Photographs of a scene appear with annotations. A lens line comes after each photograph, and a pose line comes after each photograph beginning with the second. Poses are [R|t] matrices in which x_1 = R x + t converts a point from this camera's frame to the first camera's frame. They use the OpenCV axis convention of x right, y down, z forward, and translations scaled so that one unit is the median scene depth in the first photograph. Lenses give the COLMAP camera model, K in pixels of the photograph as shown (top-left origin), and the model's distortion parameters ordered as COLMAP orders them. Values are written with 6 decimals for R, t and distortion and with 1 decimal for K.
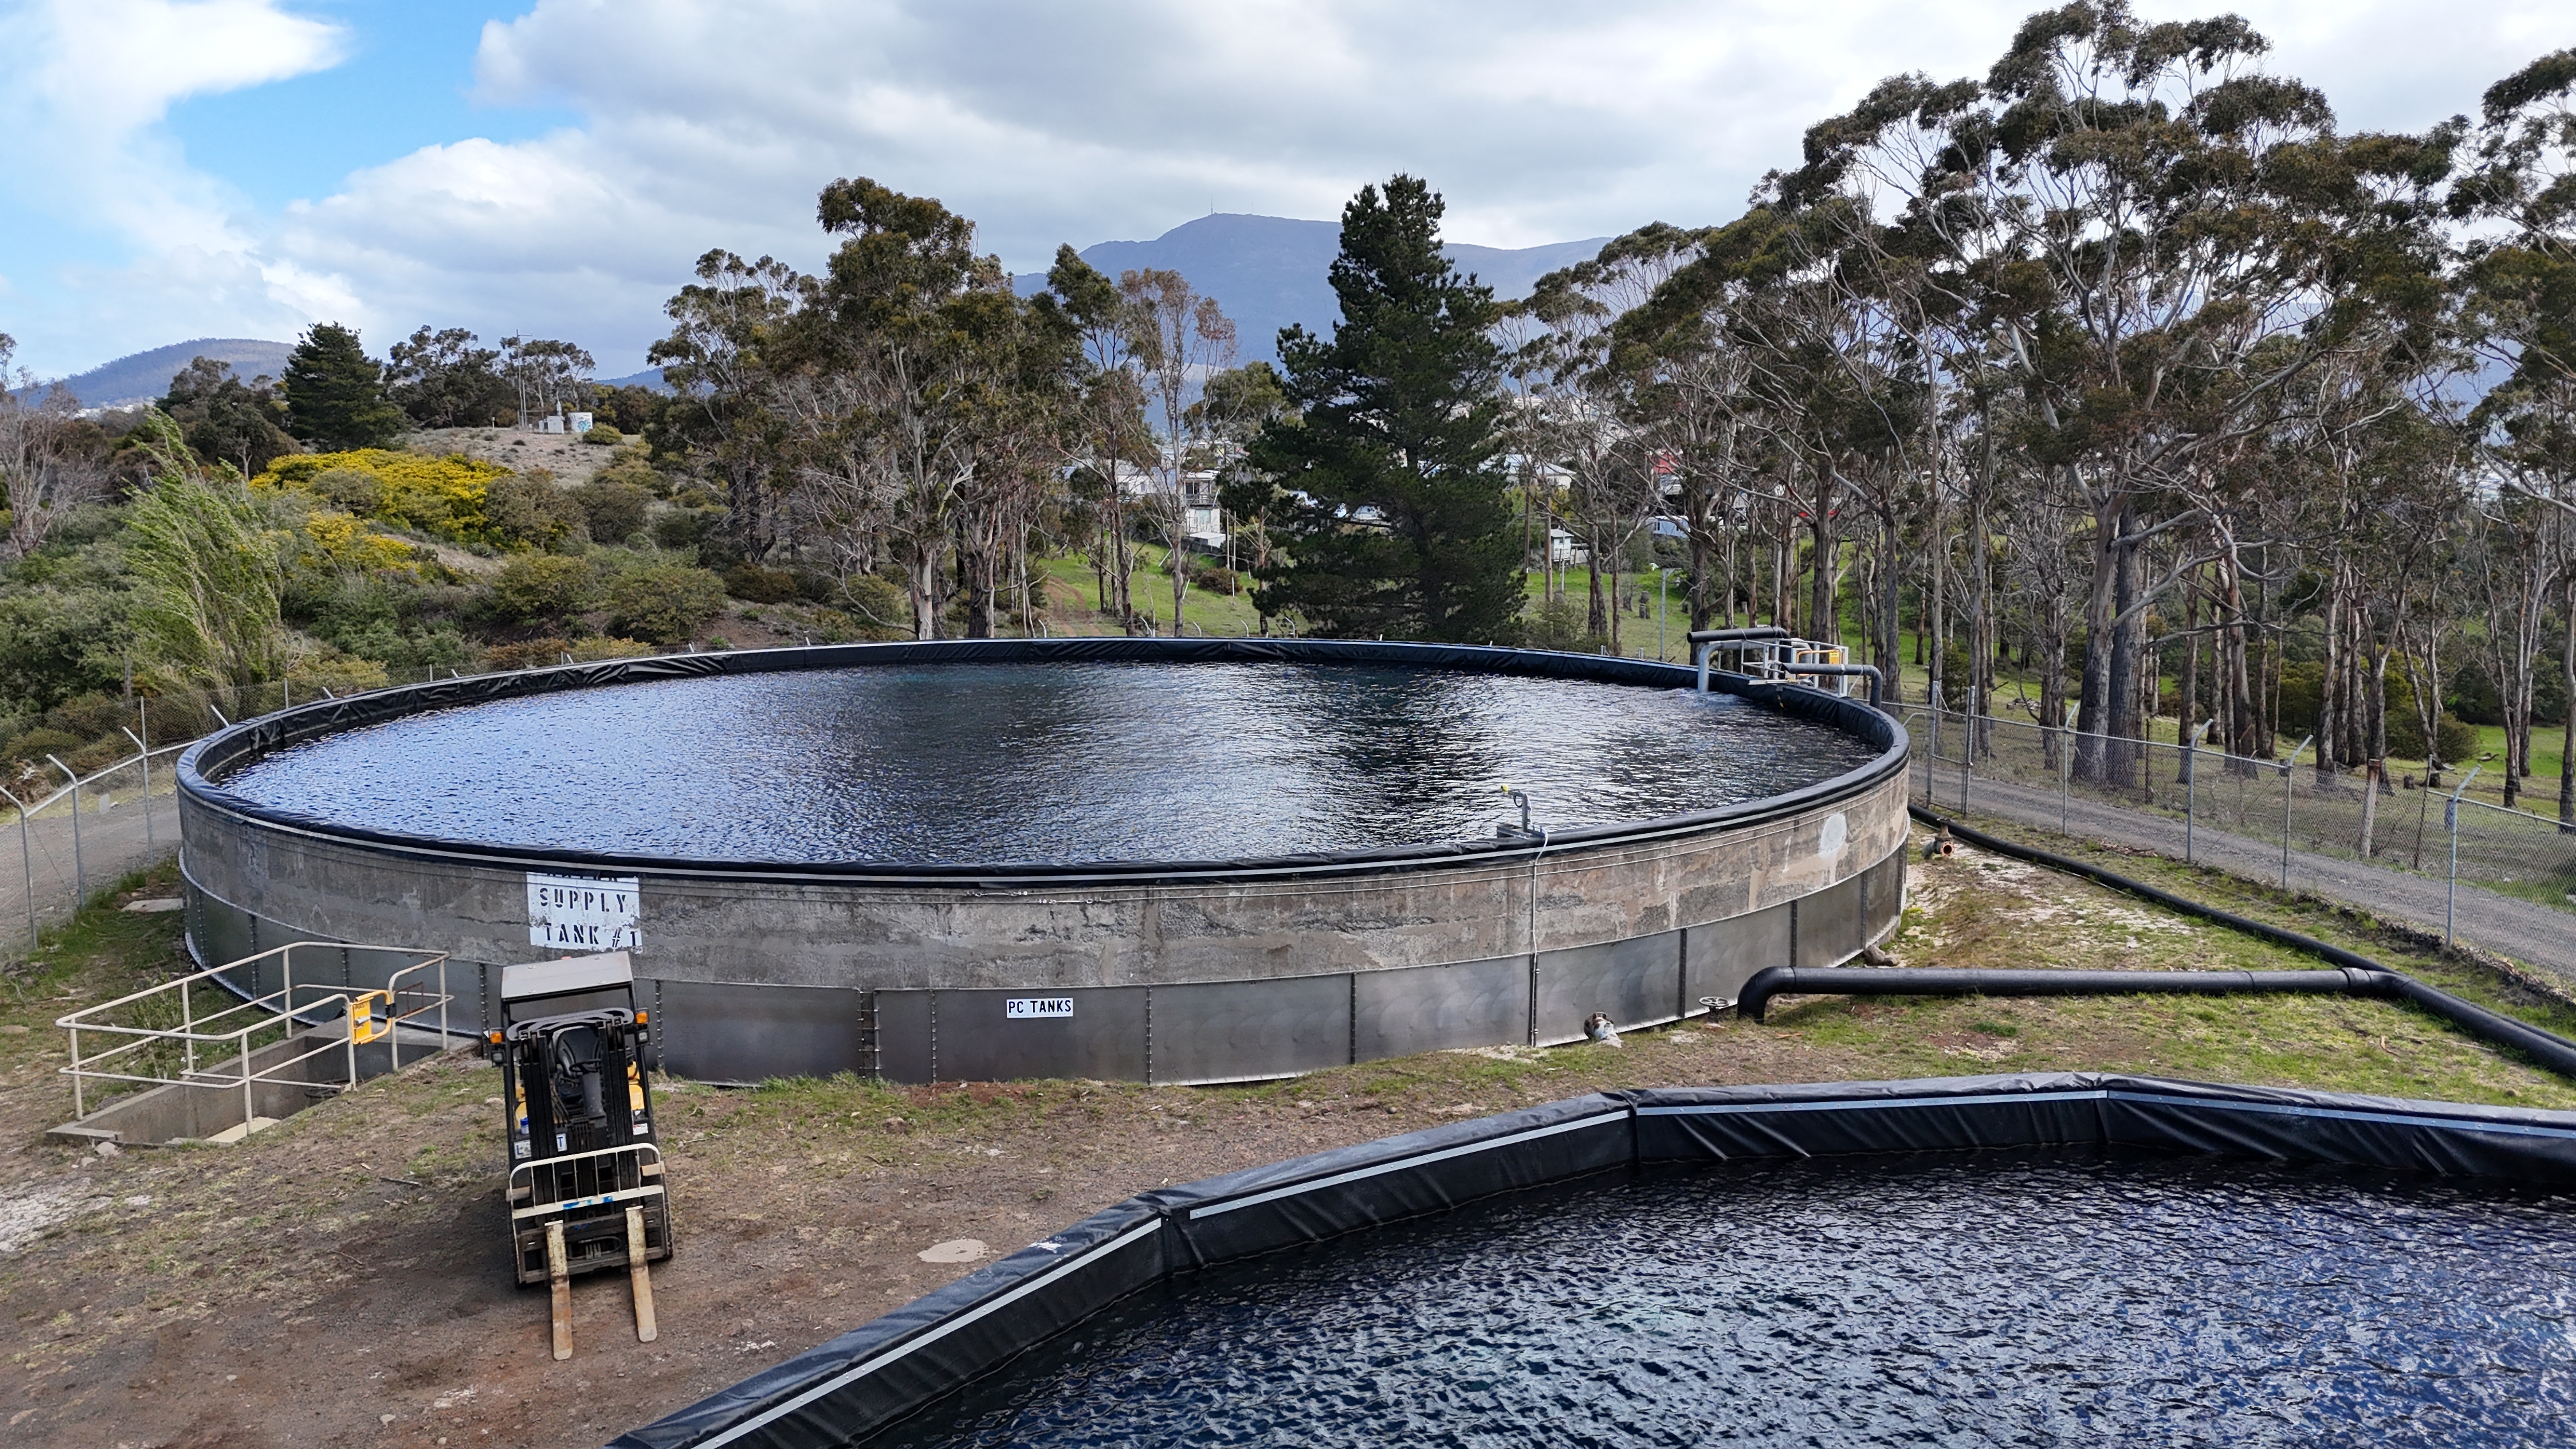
lens RADIAL K [[2196.4, 0, 1288.0], [0, 2196.4, 724.5], [0, 0, 1]] dist [0.133905, -0.000915]
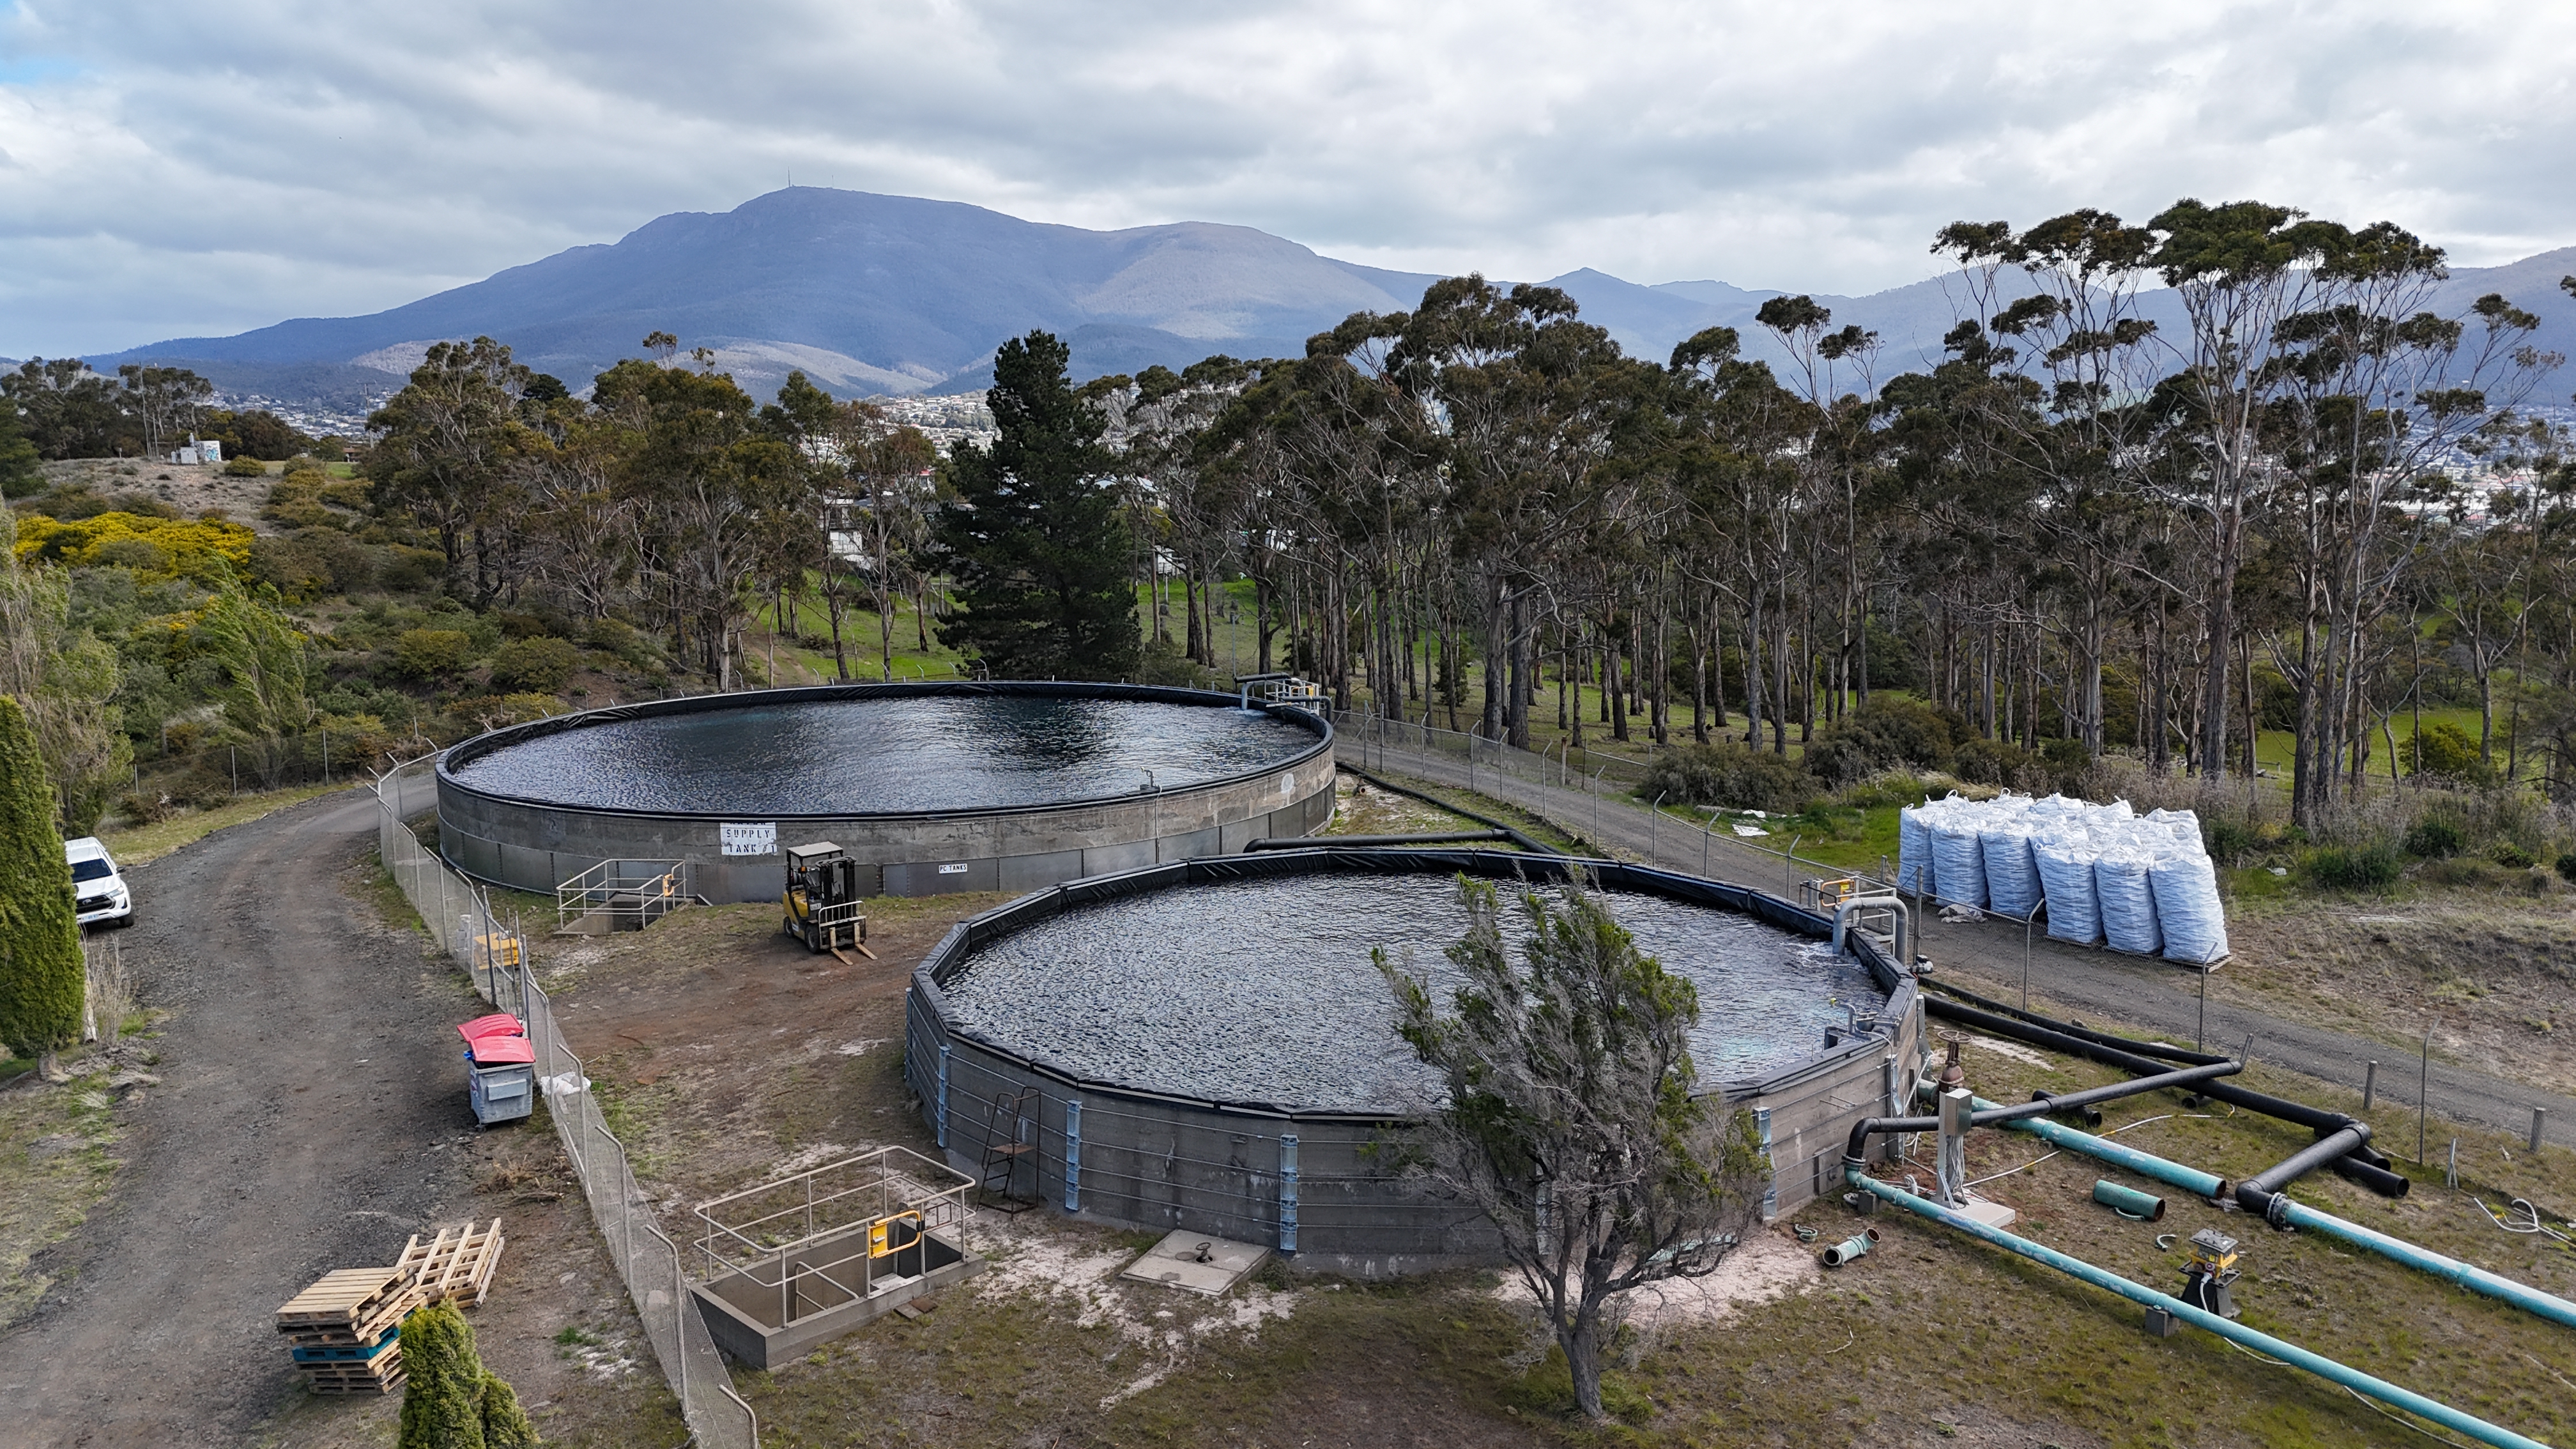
lens RADIAL K [[2209.1, 0, 1288.0], [0, 2209.1, 724.5], [0, 0, 1]] dist [-0.003379, -0.001645]
pose [[0.983807, -0.039076, 0.174918, -0.046771], [0.037573, 0.999223, 0.011897, -0.011895], [-0.175247, -0.005133, 0.984511, -0.396095]]
